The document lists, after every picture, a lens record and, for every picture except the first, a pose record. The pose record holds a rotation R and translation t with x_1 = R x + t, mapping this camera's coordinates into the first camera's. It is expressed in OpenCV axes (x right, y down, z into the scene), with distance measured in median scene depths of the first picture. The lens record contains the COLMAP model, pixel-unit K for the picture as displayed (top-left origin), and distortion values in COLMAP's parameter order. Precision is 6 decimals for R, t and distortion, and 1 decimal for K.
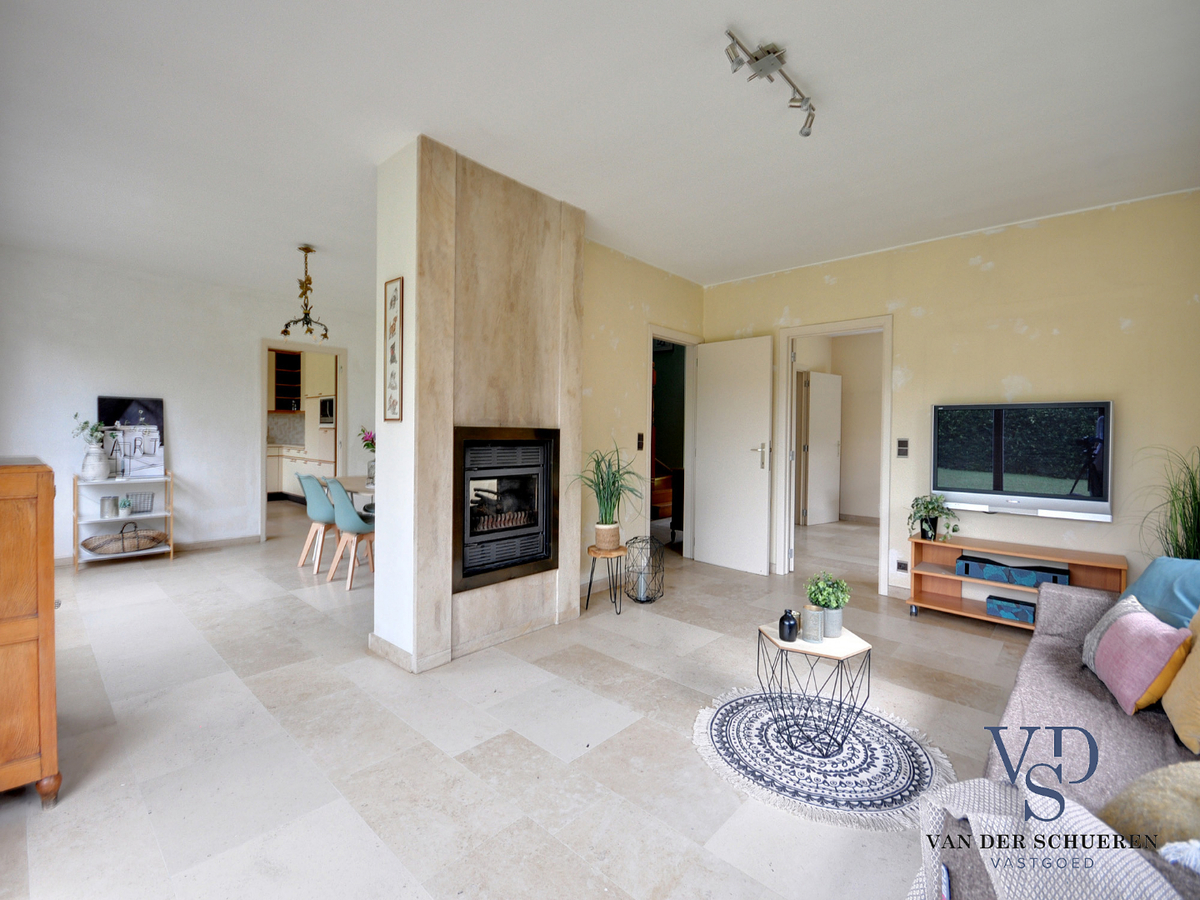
lens RADIAL K [[536.2, 0, 595.9], [0, 536.2, 442.9], [0, 0, 1]] dist [0.002370, 0.000072]
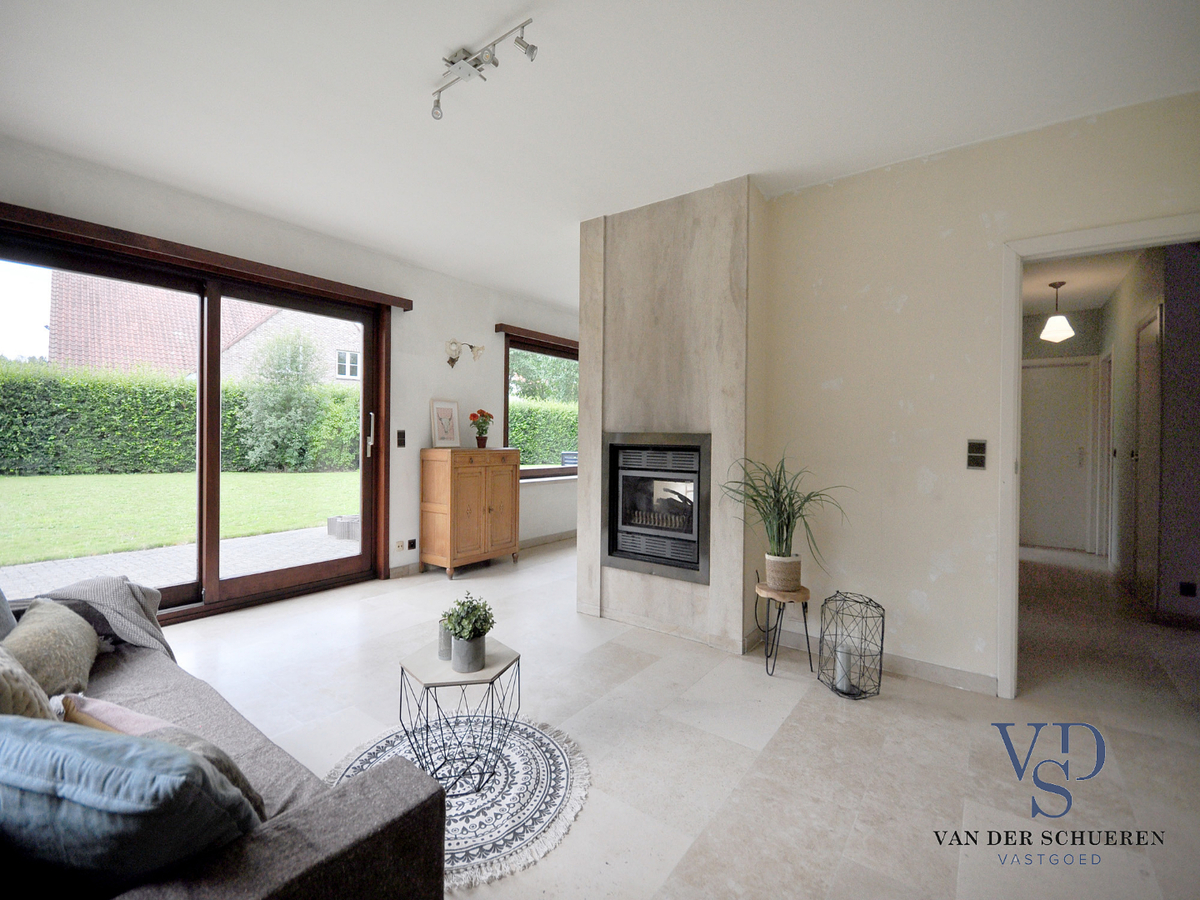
lens RADIAL K [[544.9, 0, 600.0], [0, 544.9, 450.0], [0, 0, 1]] dist [-0.002696, -0.000269]
pose [[0.090793, 0.010757, -0.995812, 0.910591], [-0.031308, 0.999478, 0.007942, 0.000713], [0.995378, 0.030456, 0.091083, 0.784590]]
